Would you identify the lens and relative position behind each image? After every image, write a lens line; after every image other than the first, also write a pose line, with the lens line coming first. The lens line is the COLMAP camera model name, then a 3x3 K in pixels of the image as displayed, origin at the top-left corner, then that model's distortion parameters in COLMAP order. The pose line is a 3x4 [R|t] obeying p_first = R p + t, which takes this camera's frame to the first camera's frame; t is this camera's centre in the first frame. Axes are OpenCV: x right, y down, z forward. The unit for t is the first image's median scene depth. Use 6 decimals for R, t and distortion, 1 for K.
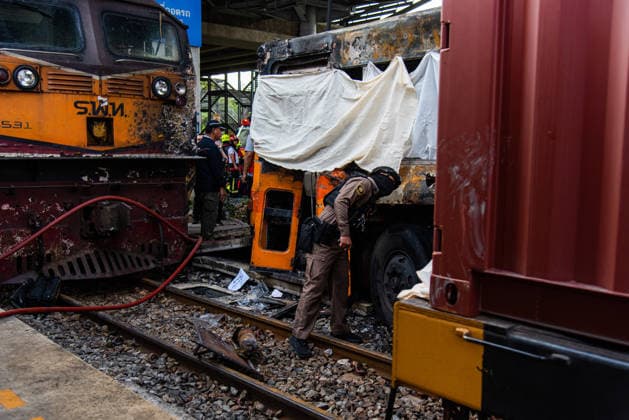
lens RADIAL K [[616.5, 0, 314.5], [0, 616.5, 210.0], [0, 0, 1]] dist [0.001849, -0.008909]
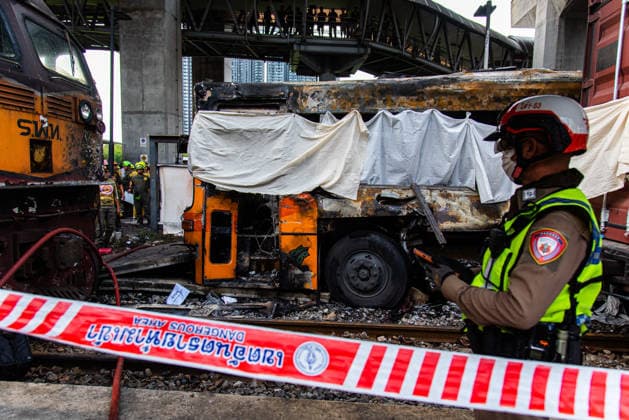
lens RADIAL K [[419.6, 0, 314.5], [0, 419.6, 210.0], [0, 0, 1]] dist [0.003919, -0.002648]
pose [[0.741688, -0.055172, 0.668472, -0.472568], [0.057933, 0.998156, 0.018104, -0.039734], [-0.668238, 0.025299, 0.743517, 0.304810]]
